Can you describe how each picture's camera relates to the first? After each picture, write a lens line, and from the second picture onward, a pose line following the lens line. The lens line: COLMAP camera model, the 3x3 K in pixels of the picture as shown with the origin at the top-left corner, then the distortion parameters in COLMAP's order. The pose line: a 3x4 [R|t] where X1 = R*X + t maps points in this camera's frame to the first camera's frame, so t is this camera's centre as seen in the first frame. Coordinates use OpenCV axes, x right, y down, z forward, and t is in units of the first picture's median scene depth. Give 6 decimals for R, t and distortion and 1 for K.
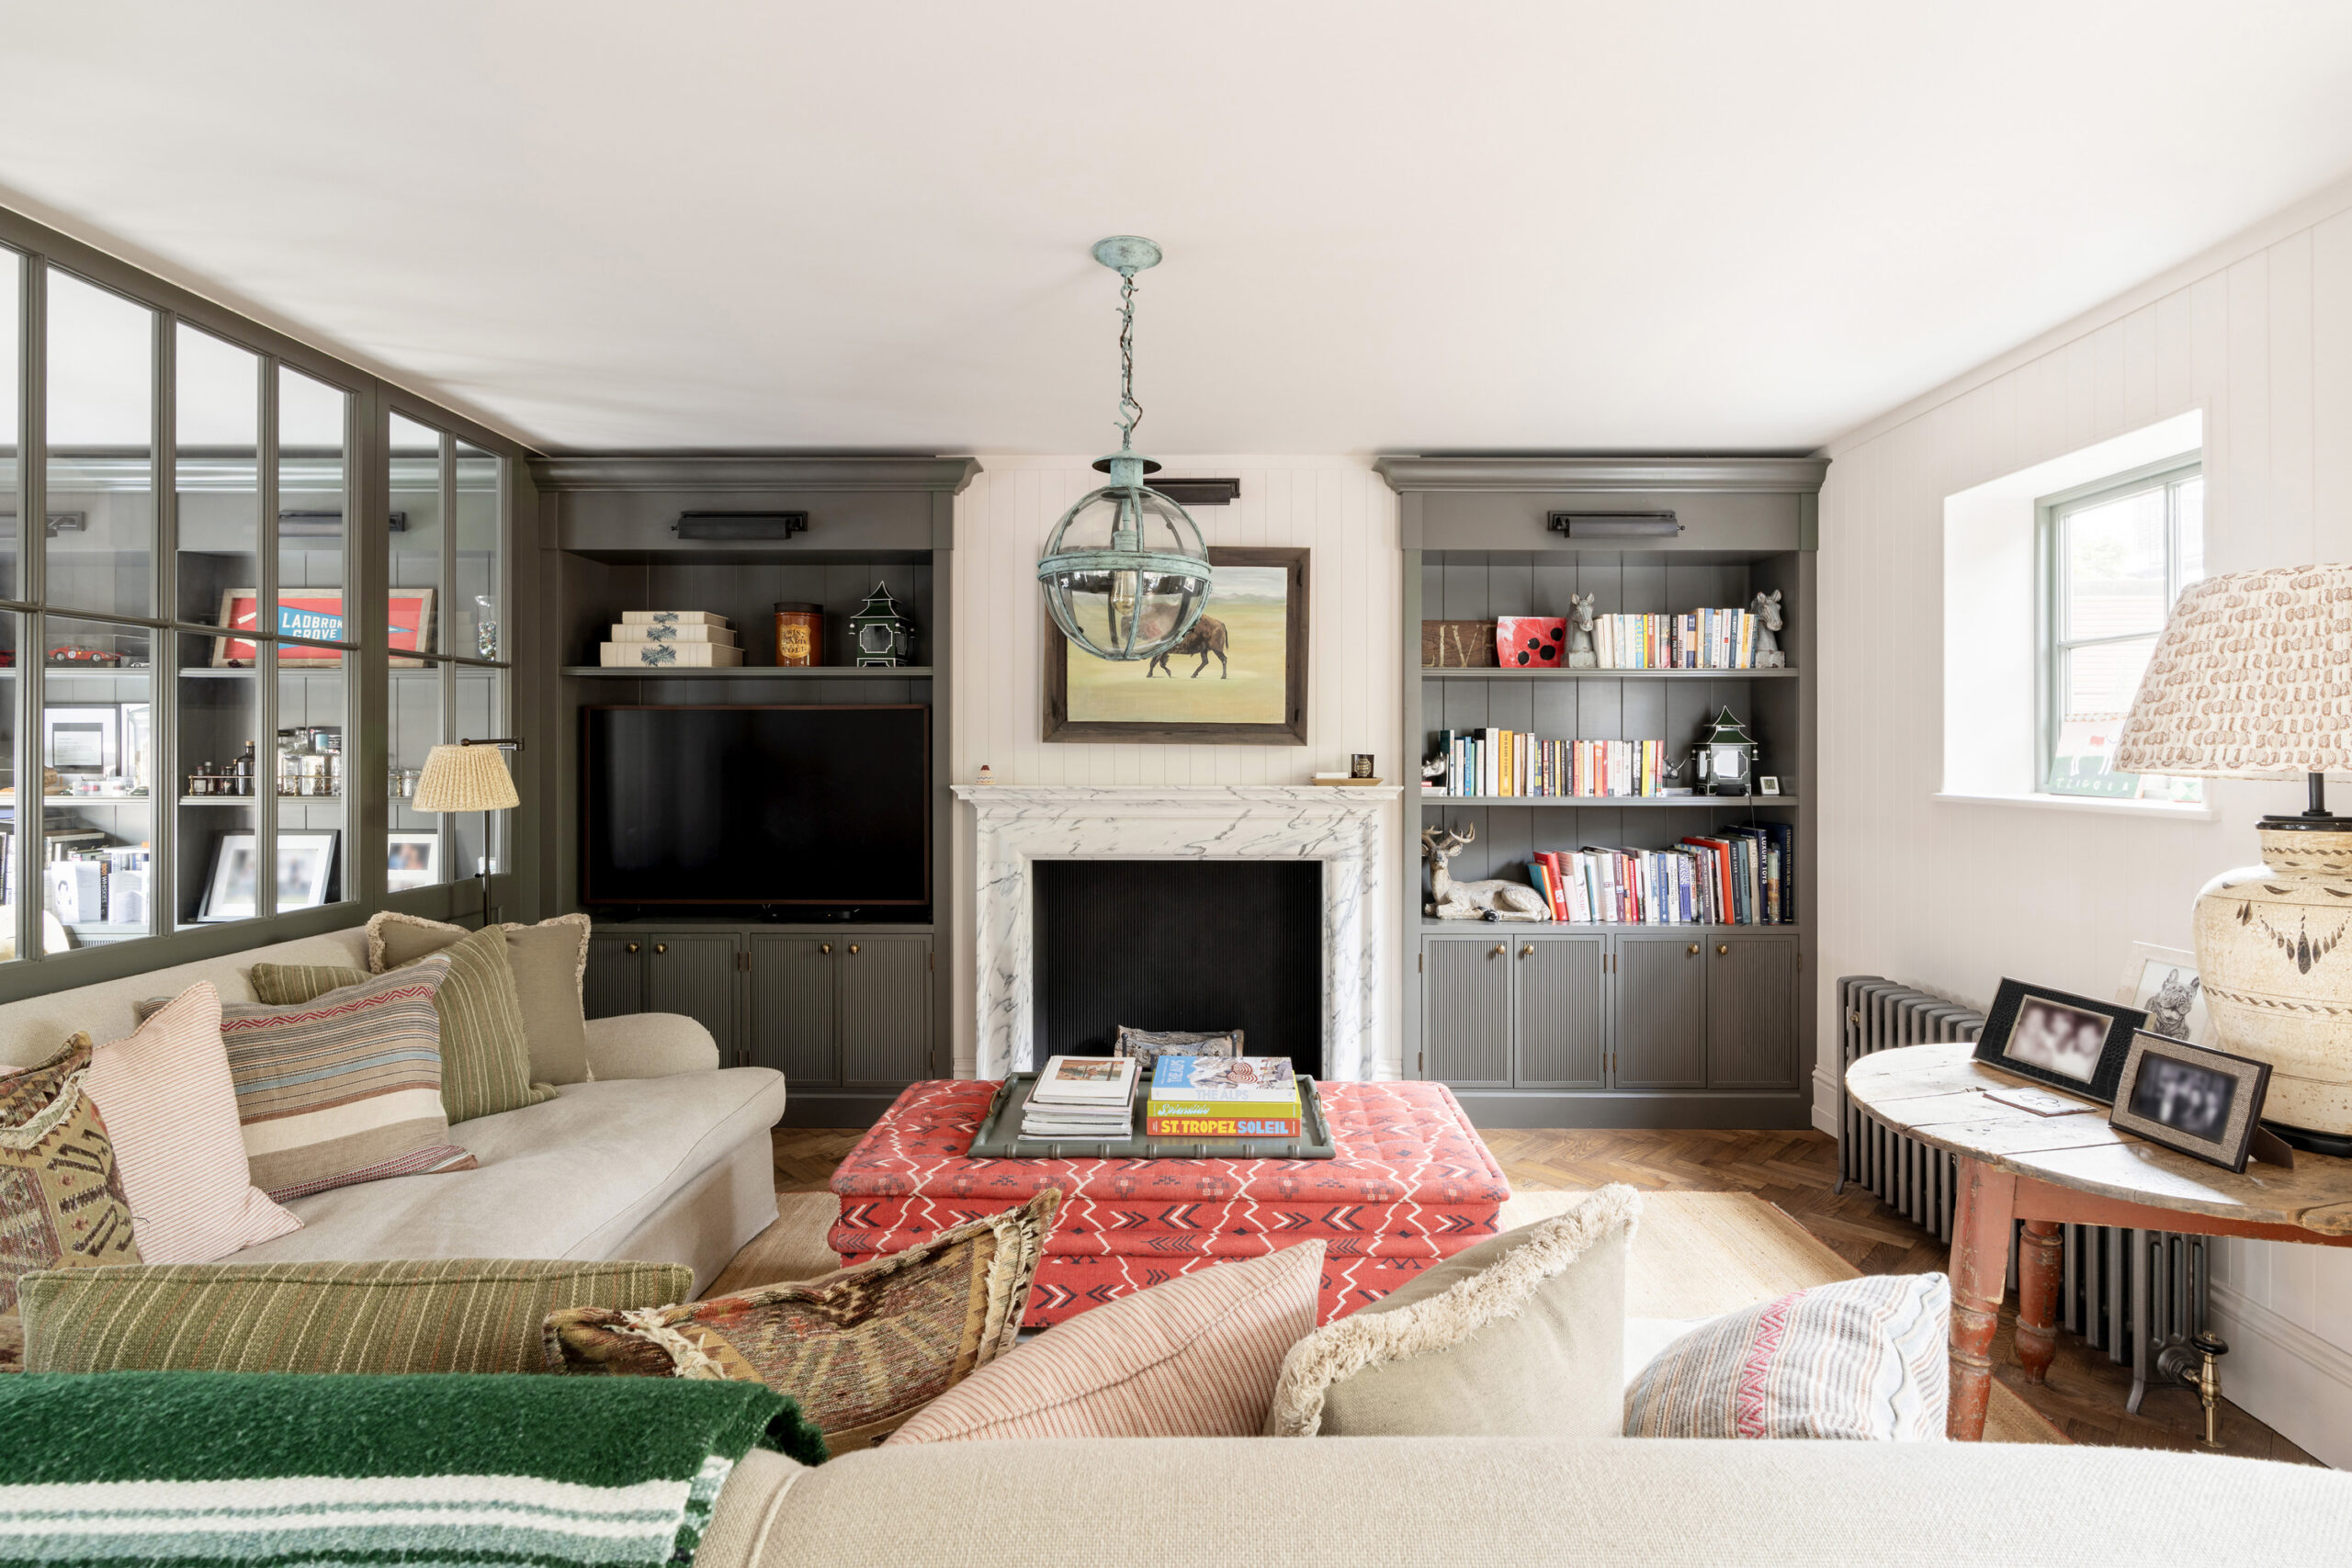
lens RADIAL K [[1131.3, 0, 1194.8], [0, 1131.3, 737.7], [0, 0, 1]] dist [0.027351, -0.000088]
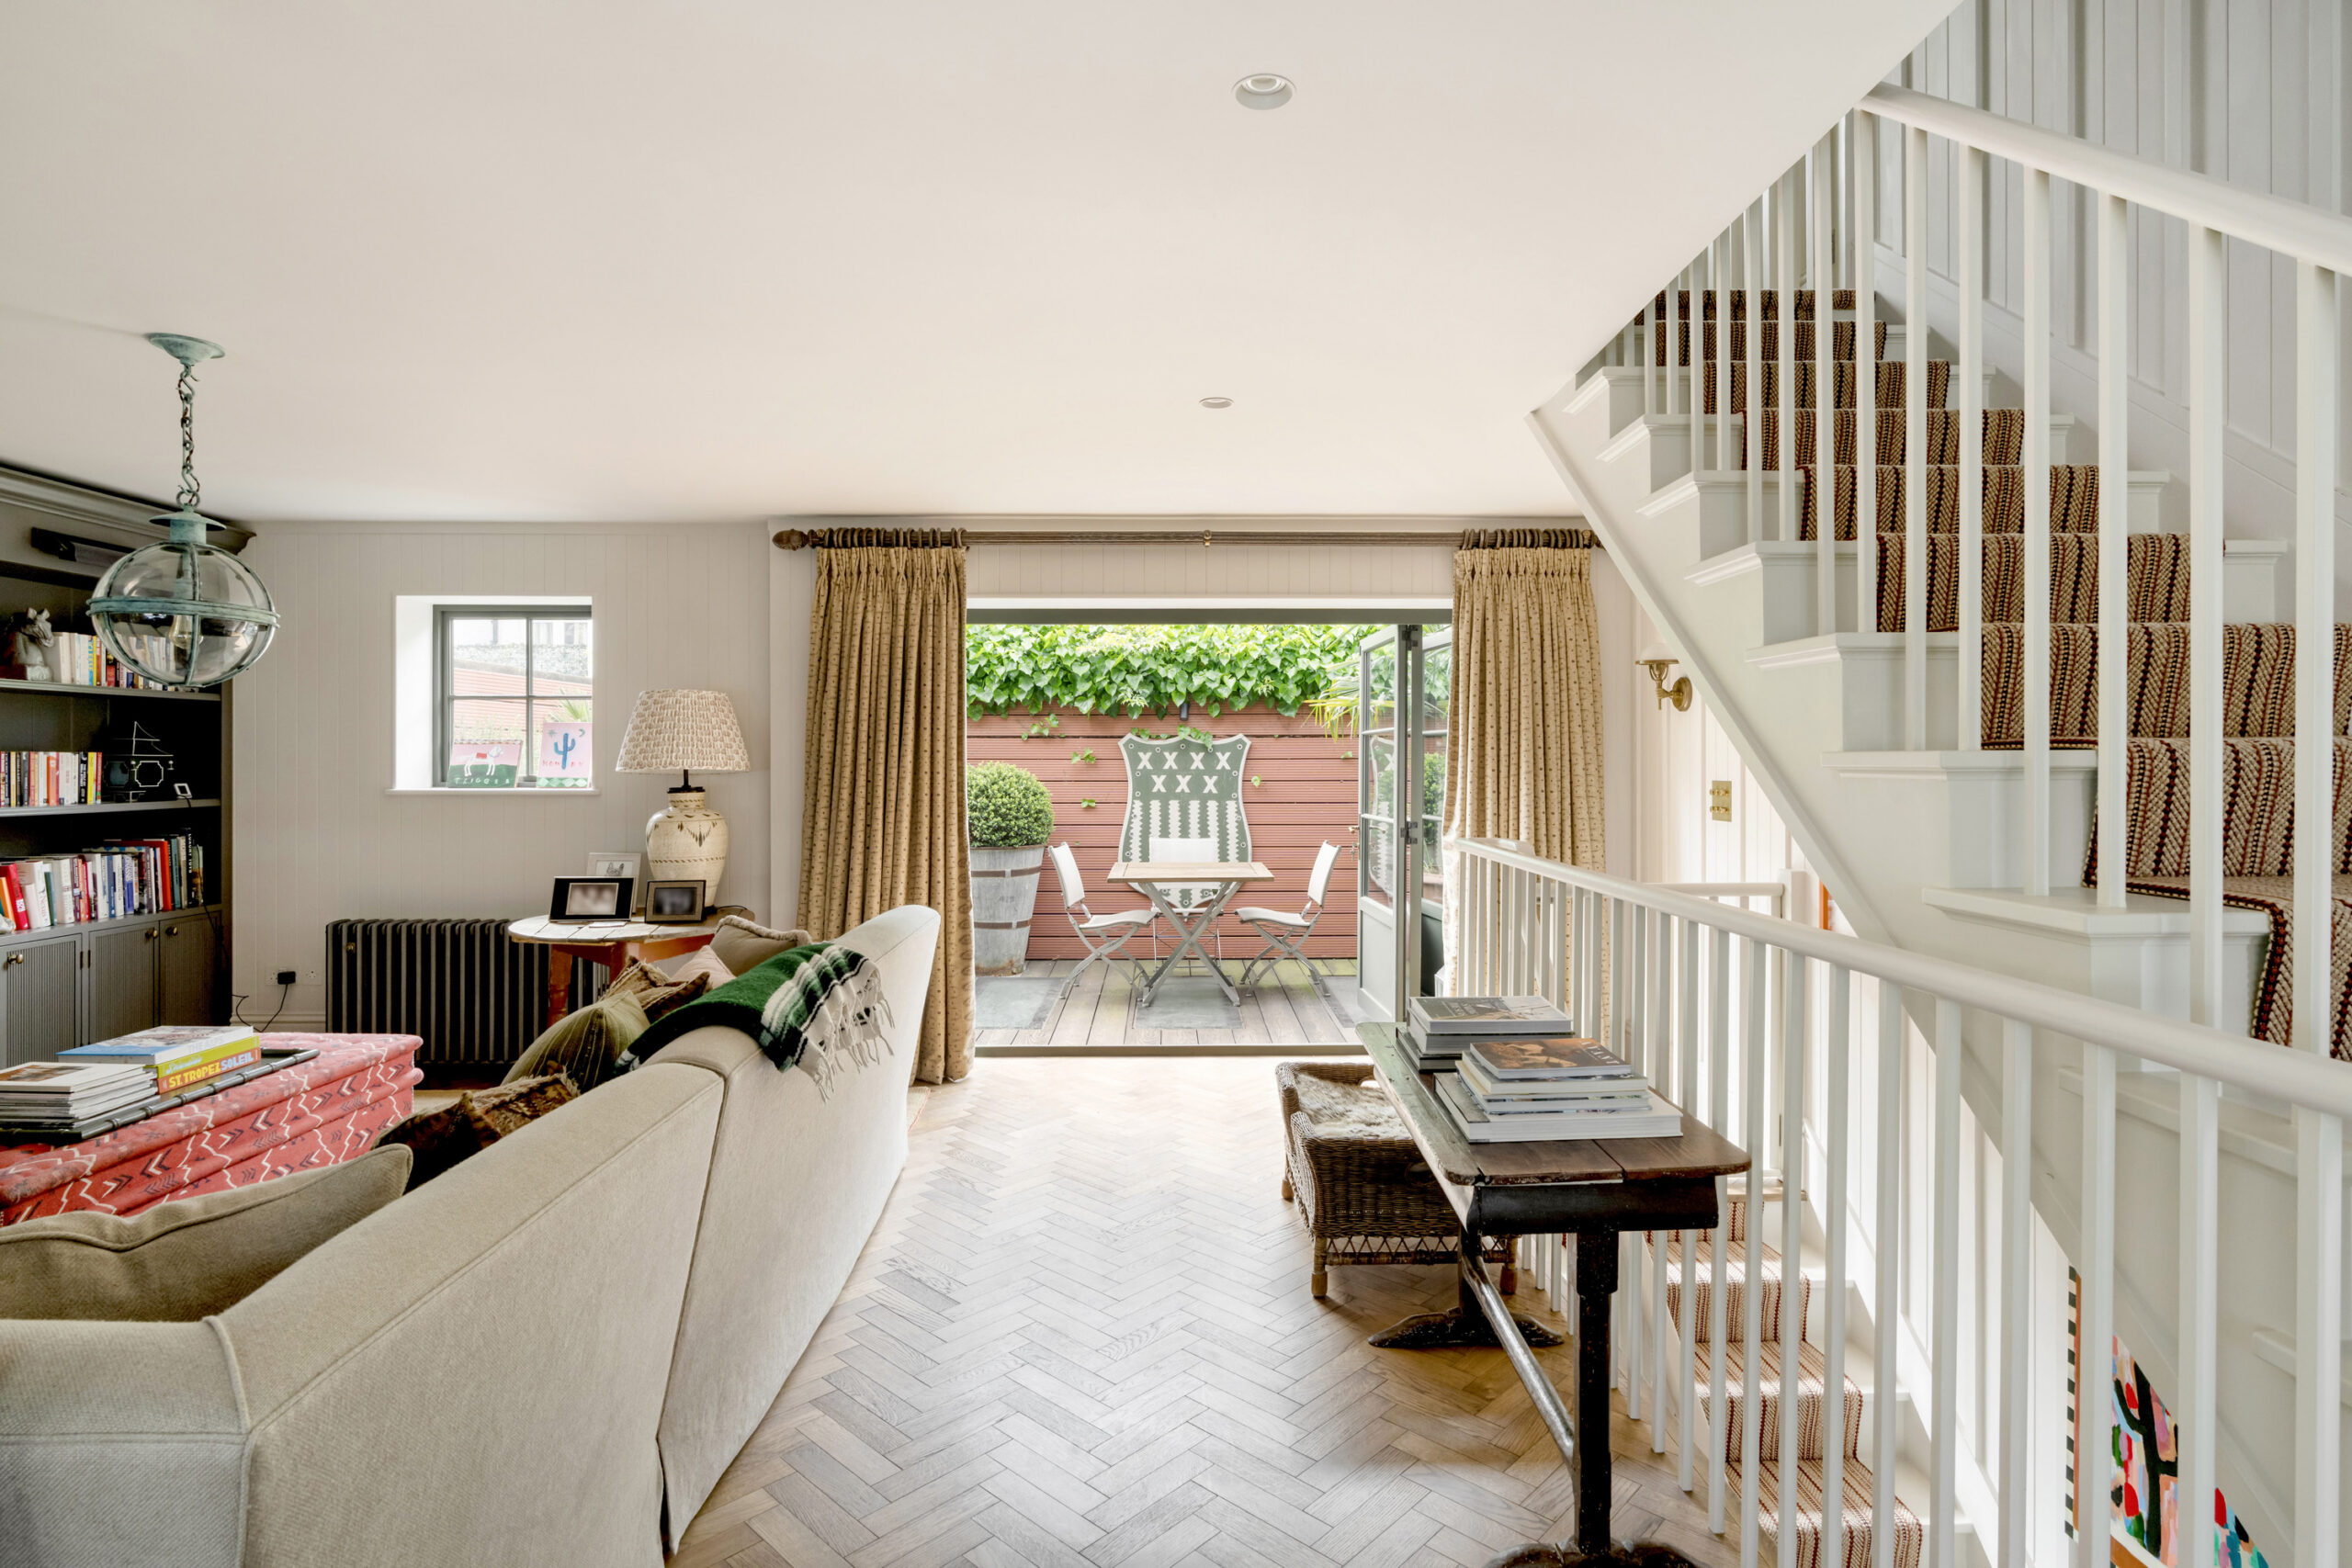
lens RADIAL K [[1219.4, 0, 1176.4], [0, 1219.4, 771.3], [0, 0, 1]] dist [0.000373, 0.000124]
pose [[-0.014731, -0.010753, 0.999834, -0.796254], [-0.011552, 0.999877, 0.010583, -0.003750], [-0.999825, -0.011394, -0.014853, -0.014137]]
